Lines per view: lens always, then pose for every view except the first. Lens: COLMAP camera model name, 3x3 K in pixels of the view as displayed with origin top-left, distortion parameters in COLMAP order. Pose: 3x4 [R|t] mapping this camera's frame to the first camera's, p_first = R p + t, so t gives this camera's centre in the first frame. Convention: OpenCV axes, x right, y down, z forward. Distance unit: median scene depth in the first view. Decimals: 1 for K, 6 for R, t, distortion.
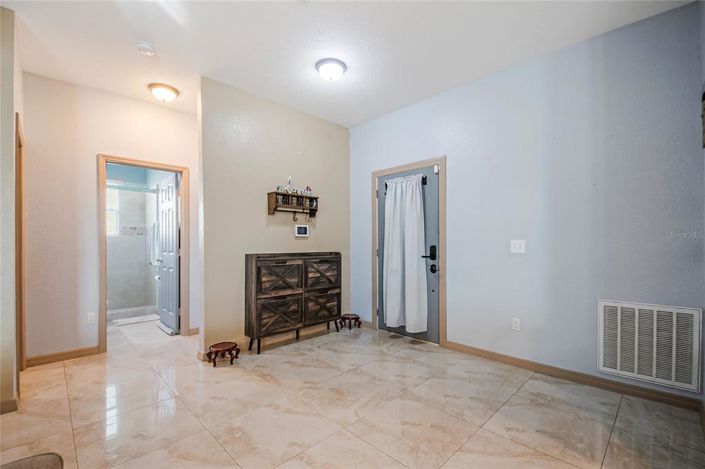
lens RADIAL K [[309.0, 0, 356.4], [0, 309.0, 243.1], [0, 0, 1]] dist [0.010750, -0.017310]
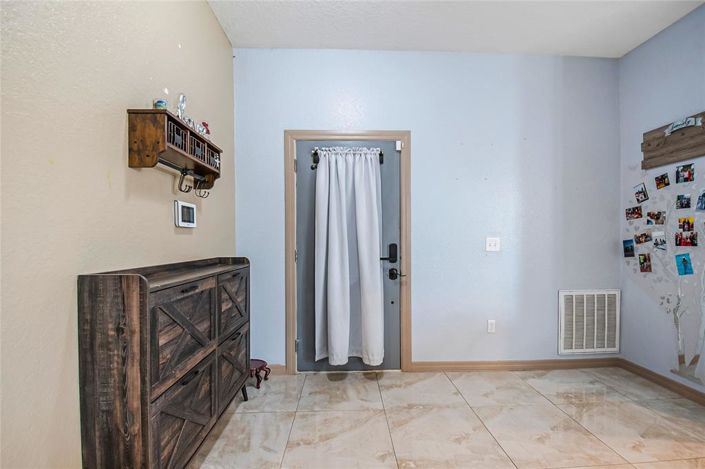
lens RADIAL K [[309.0, 0, 356.4], [0, 309.0, 243.1], [0, 0, 1]] dist [0.010750, -0.017310]
pose [[0.680187, -0.007073, 0.733004, -0.391390], [0.002460, 0.999970, 0.007366, -0.000334], [-0.733034, -0.003207, 0.680184, 0.560027]]
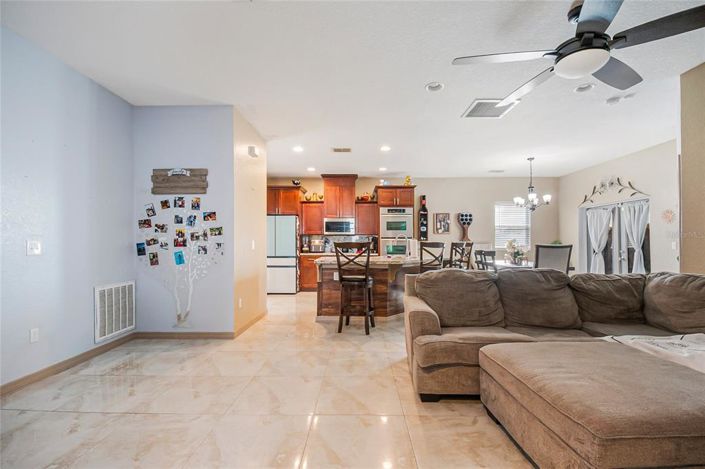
lens RADIAL K [[309.0, 0, 356.4], [0, 309.0, 243.1], [0, 0, 1]] dist [0.010750, -0.017310]
pose [[-0.697325, 0.002340, 0.716751, -0.641272], [0.004492, 0.999989, 0.001106, 0.001677], [-0.716741, 0.003991, -0.697328, 0.803883]]
